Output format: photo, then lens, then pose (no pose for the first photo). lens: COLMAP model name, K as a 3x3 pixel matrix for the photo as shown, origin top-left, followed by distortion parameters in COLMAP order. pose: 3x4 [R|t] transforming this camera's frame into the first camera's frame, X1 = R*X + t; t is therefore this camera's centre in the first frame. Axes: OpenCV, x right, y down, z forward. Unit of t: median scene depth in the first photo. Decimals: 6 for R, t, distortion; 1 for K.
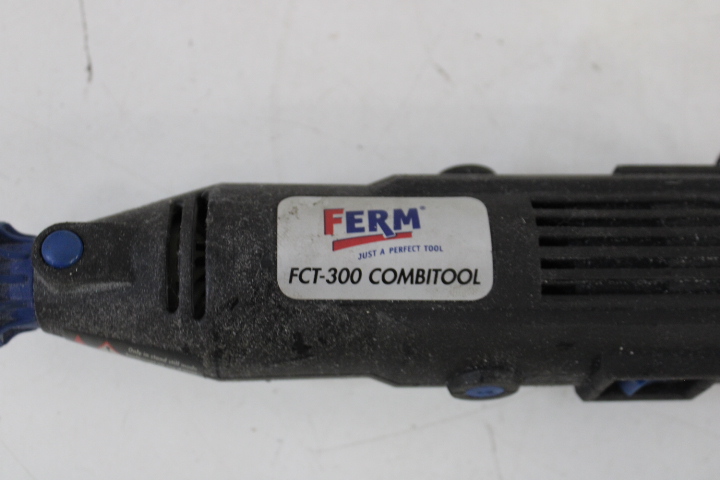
lens RADIAL K [[956.5, 0, 360.9], [0, 956.5, 239.1], [0, 0, 1]] dist [-0.067454, 0.000000]
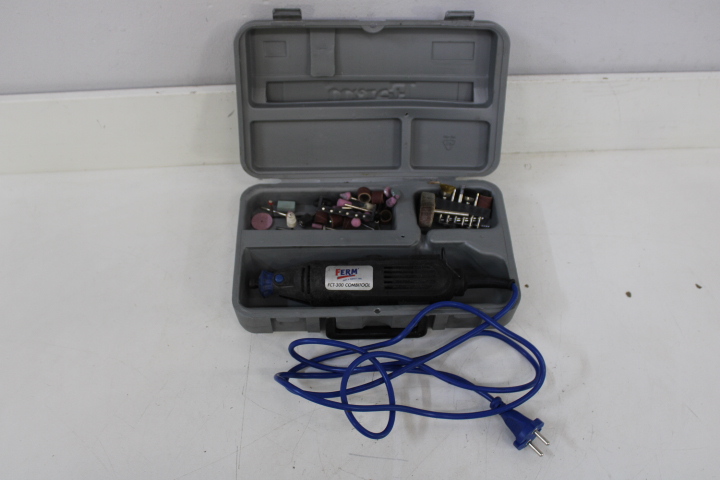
lens RADIAL K [[737.7, 0, 360.9], [0, 737.7, 237.4], [0, 0, 1]] dist [-0.099186, 0.000000]
pose [[0.989952, 0.000646, -0.141403, 0.562613], [0.016502, 0.992628, 0.120070, -0.589557], [0.140438, -0.121197, 0.982644, -2.342483]]
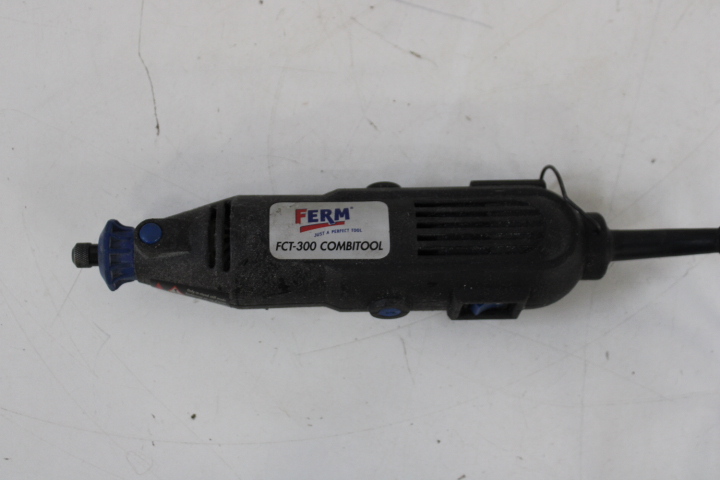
lens RADIAL K [[956.5, 0, 357.4], [0, 956.5, 236.8], [0, 0, 1]] dist [-0.067454, 0.000000]
pose [[0.999578, -0.015313, -0.024673, 0.119926], [0.015238, 0.999879, -0.003227, 0.027365], [0.024719, 0.002850, 0.999690, -0.781188]]
